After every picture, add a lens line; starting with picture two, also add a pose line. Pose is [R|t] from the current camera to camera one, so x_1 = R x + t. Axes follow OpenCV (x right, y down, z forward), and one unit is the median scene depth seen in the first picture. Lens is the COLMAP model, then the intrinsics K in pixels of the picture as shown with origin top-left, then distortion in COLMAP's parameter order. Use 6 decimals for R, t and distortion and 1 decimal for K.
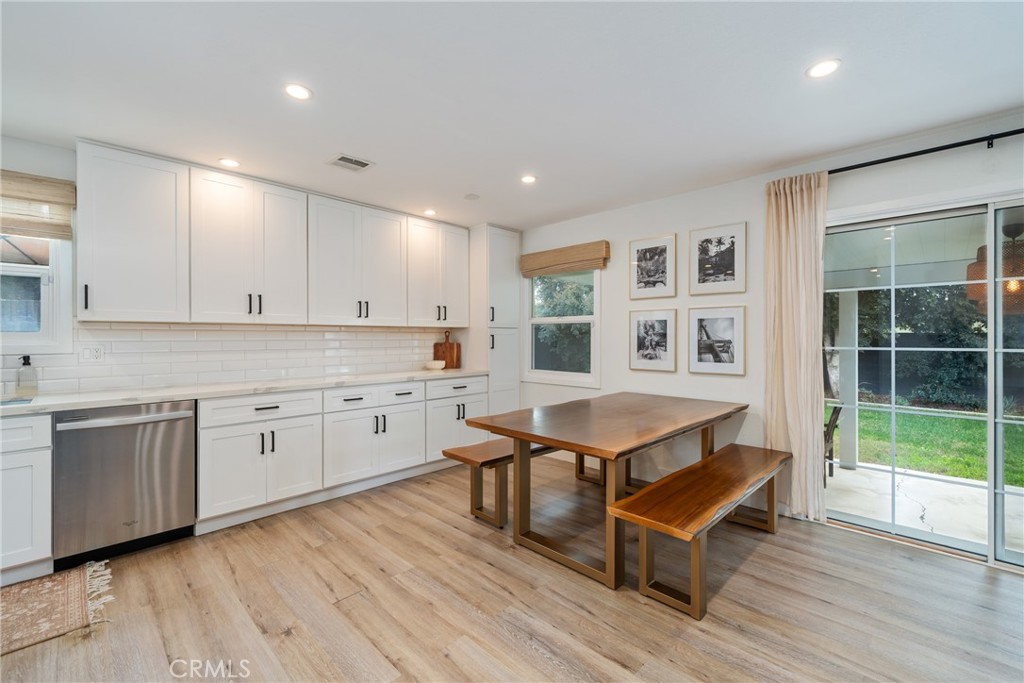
lens RADIAL K [[434.6, 0, 510.0], [0, 434.6, 338.0], [0, 0, 1]] dist [-0.000270, 0.000099]
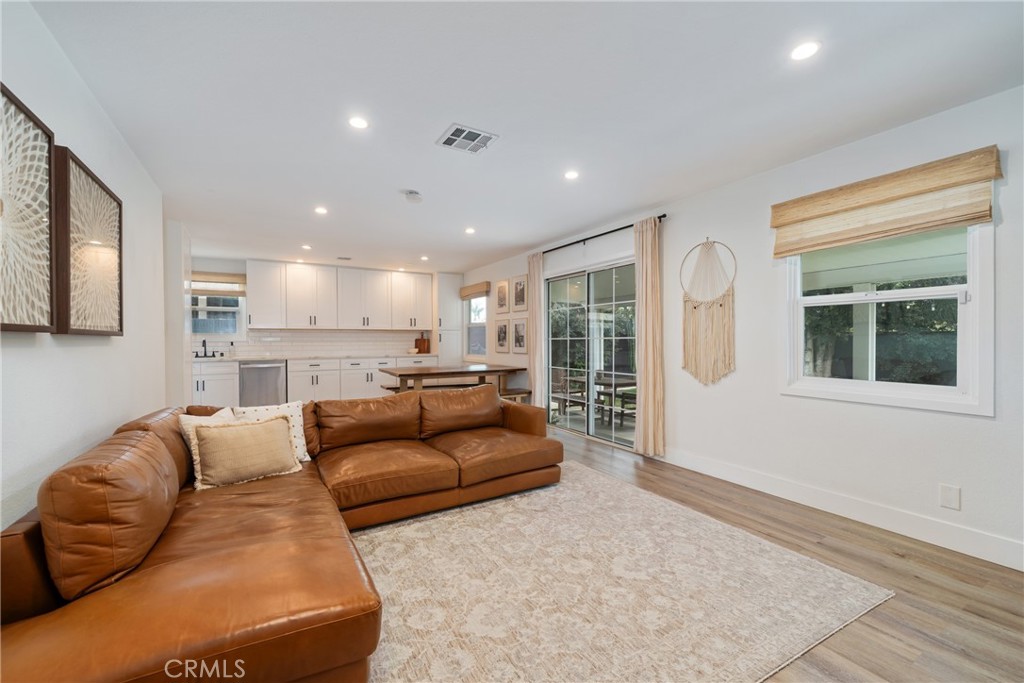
lens RADIAL K [[419.6, 0, 511.8], [0, 419.6, 346.0], [0, 0, 1]] dist [-0.000279, -0.000060]
pose [[0.966750, 0.001510, -0.255718, 0.893147], [0.001704, 0.999922, 0.012345, 0.028072], [0.255717, -0.012371, 0.966673, -0.776607]]
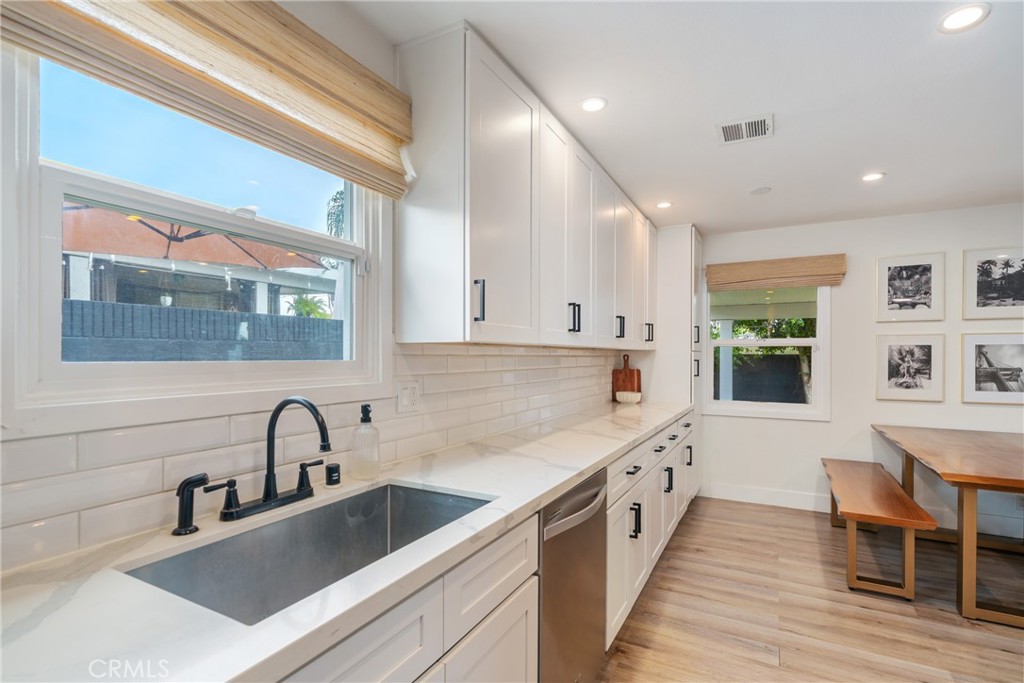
lens RADIAL K [[487.8, 0, 510.0], [0, 487.8, 356.3], [0, 0, 1]] dist [0.000199, 0.000174]
pose [[0.960743, 0.003632, 0.277417, -0.827728], [-0.003516, 0.999993, -0.000913, -0.015149], [-0.277418, -0.000098, 0.960749, 0.270694]]
